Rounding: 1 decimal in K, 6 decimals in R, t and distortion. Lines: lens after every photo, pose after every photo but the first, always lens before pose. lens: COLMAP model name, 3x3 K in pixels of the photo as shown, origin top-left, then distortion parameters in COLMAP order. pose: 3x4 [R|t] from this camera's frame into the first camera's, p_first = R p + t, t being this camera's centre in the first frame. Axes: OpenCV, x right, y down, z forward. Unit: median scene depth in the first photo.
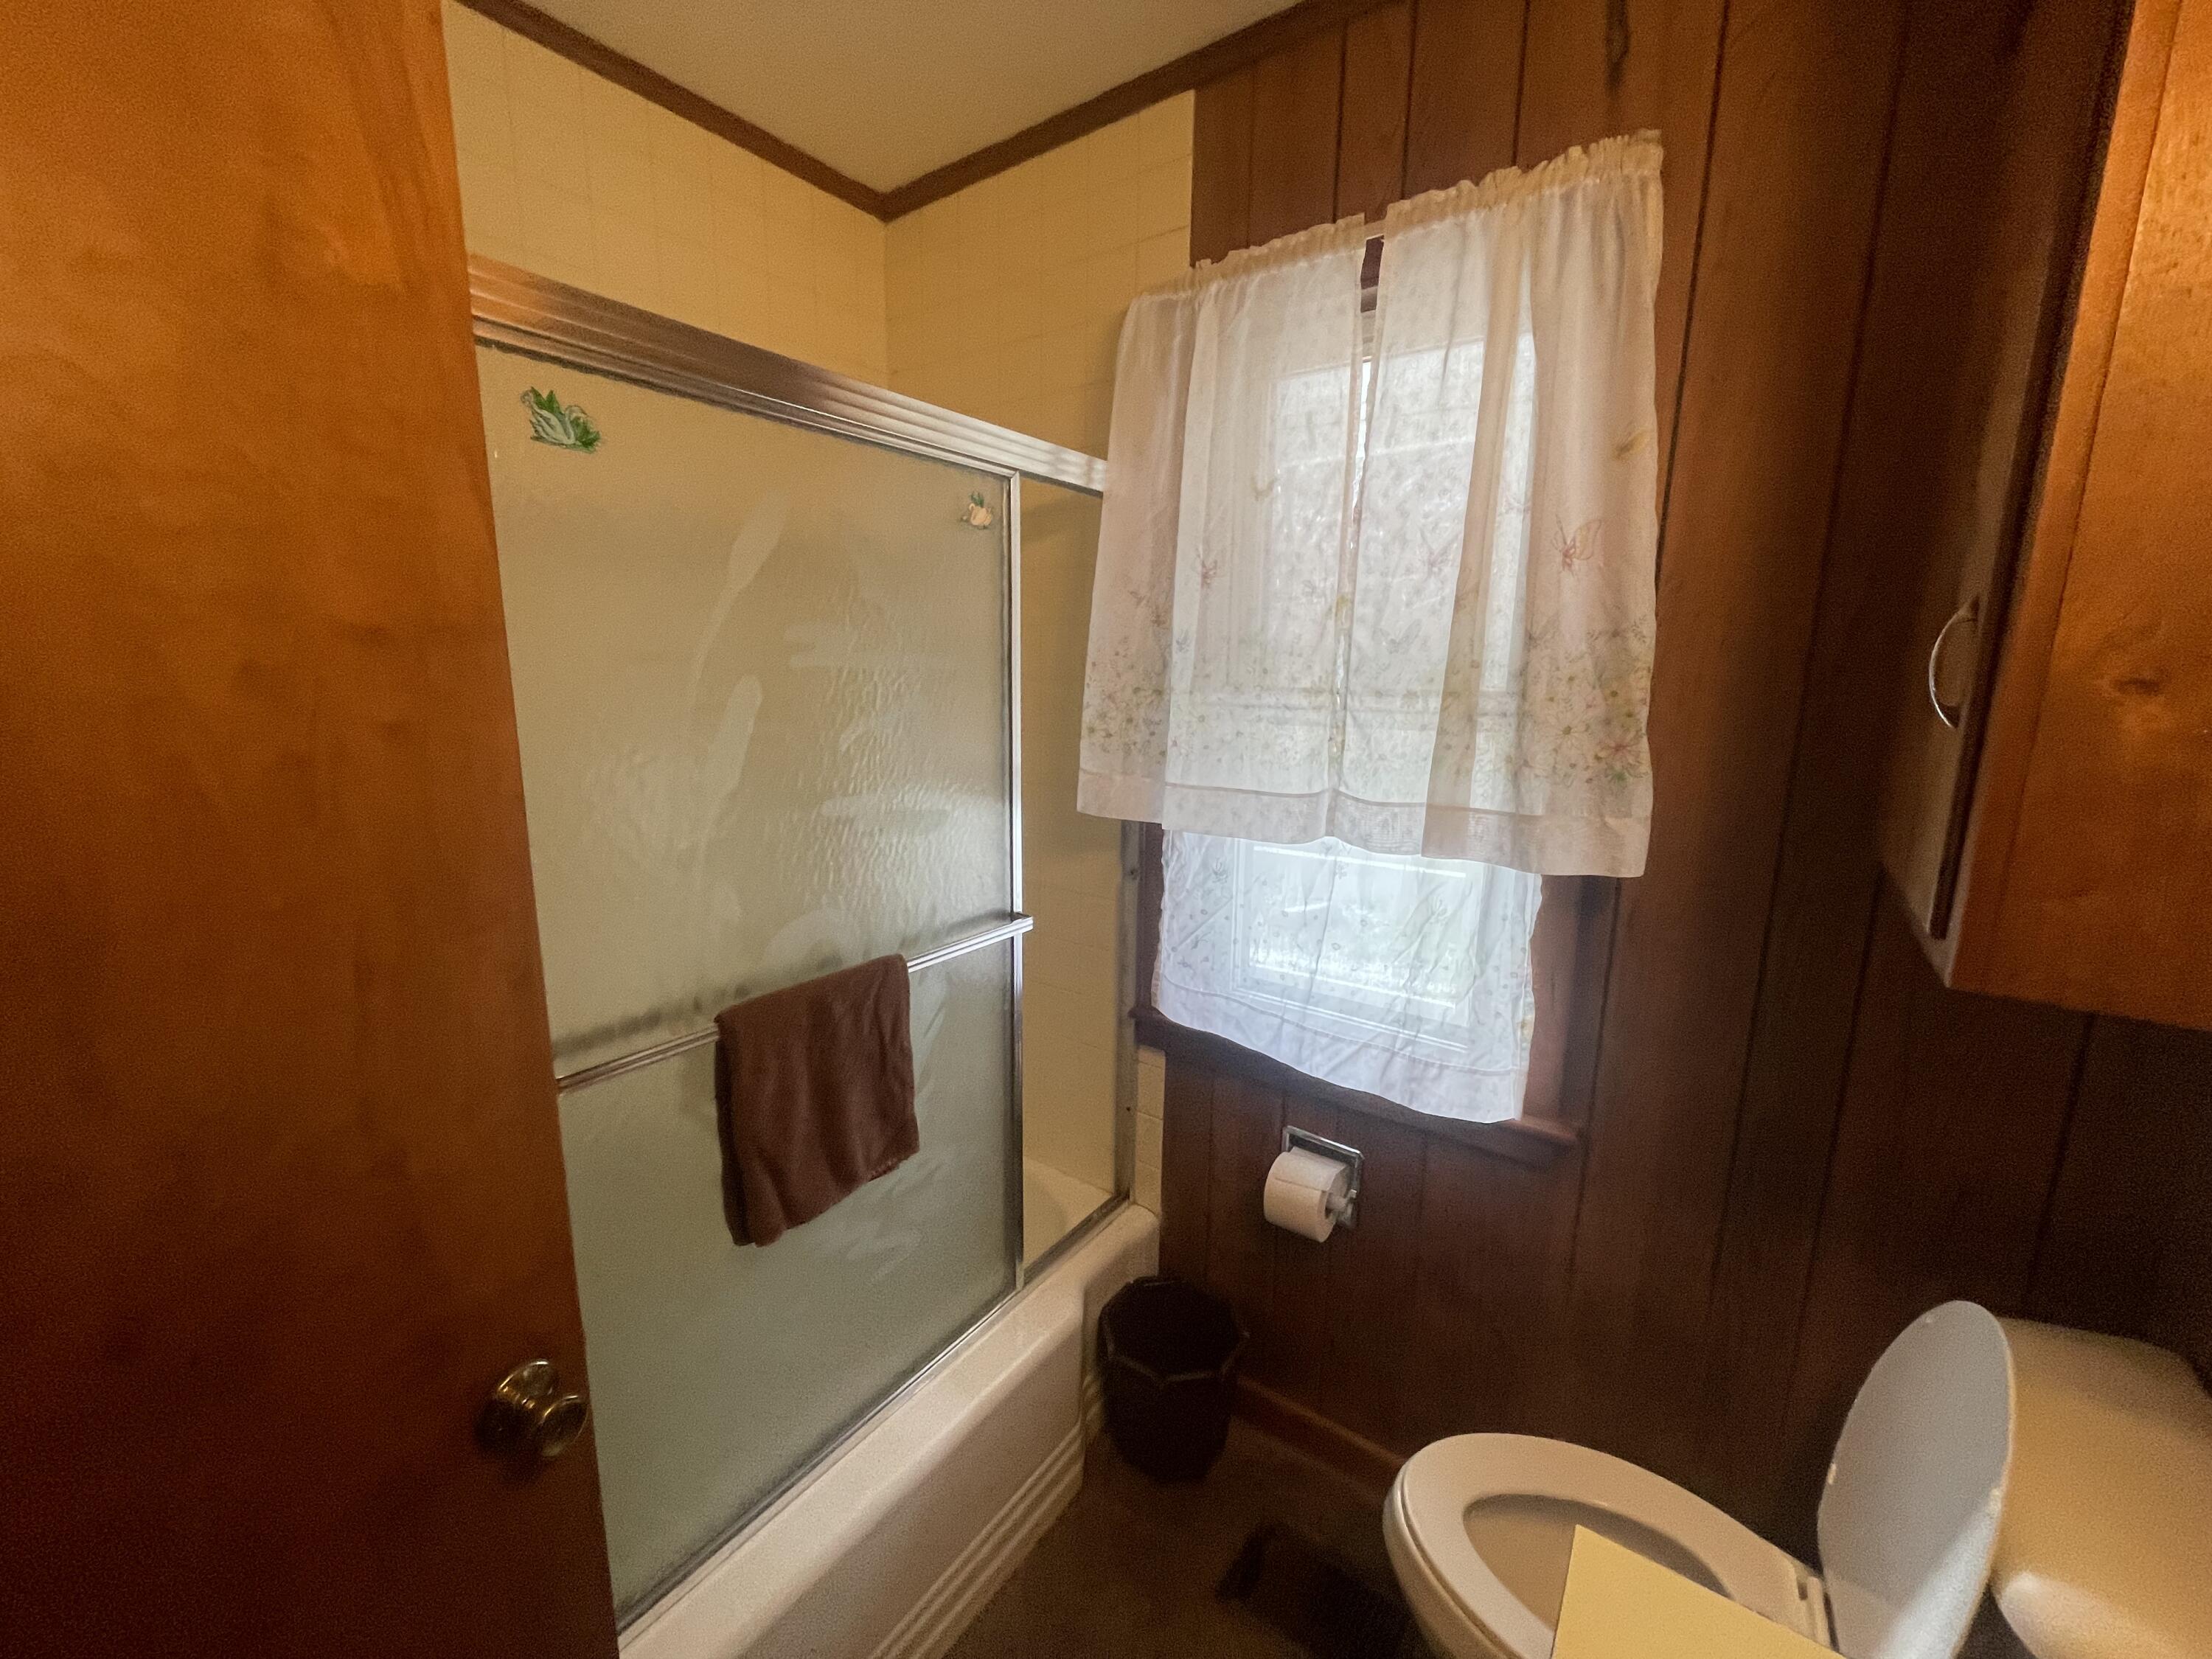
lens RADIAL K [[885.8, 0, 1103.5], [0, 885.8, 820.7], [0, 0, 1]] dist [-0.003453, -0.000058]
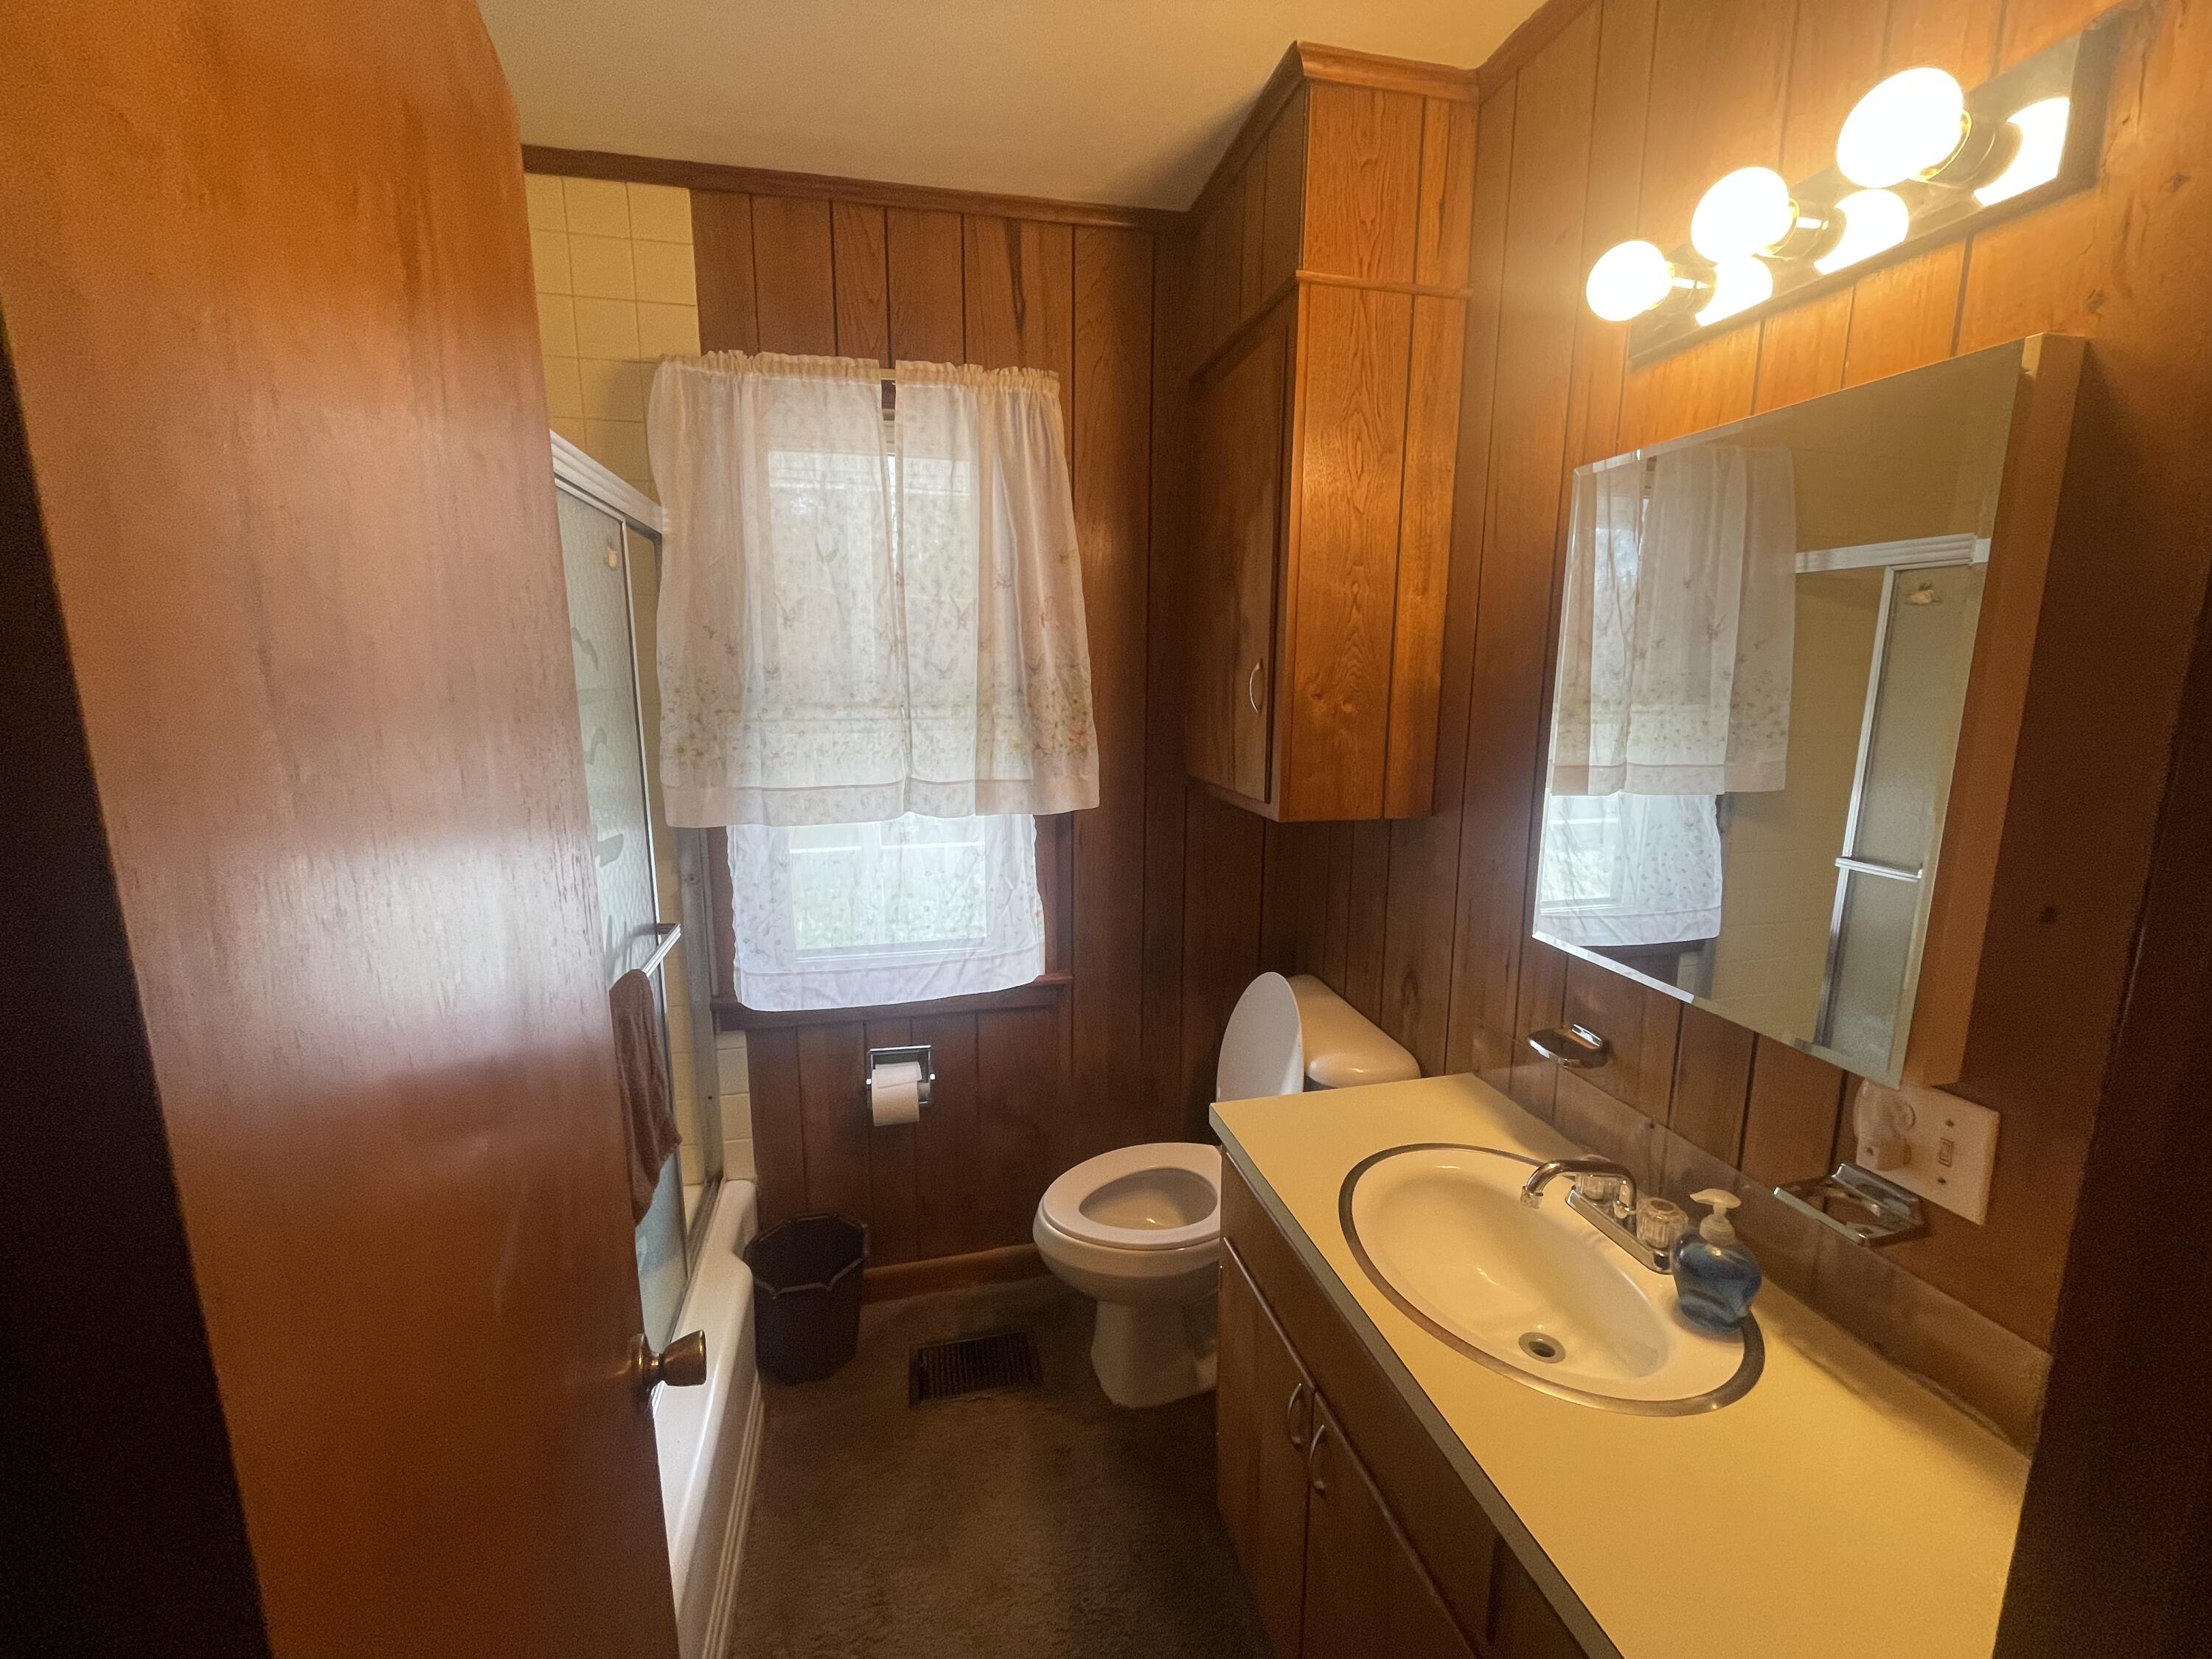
lens RADIAL K [[885.8, 0, 1103.5], [0, 885.8, 820.7], [0, 0, 1]] dist [-0.003453, -0.000058]
pose [[0.656624, -0.139743, 0.741159, -0.593225], [0.137341, 0.988410, 0.064685, -0.017464], [-0.741608, 0.059318, 0.668206, -0.139214]]
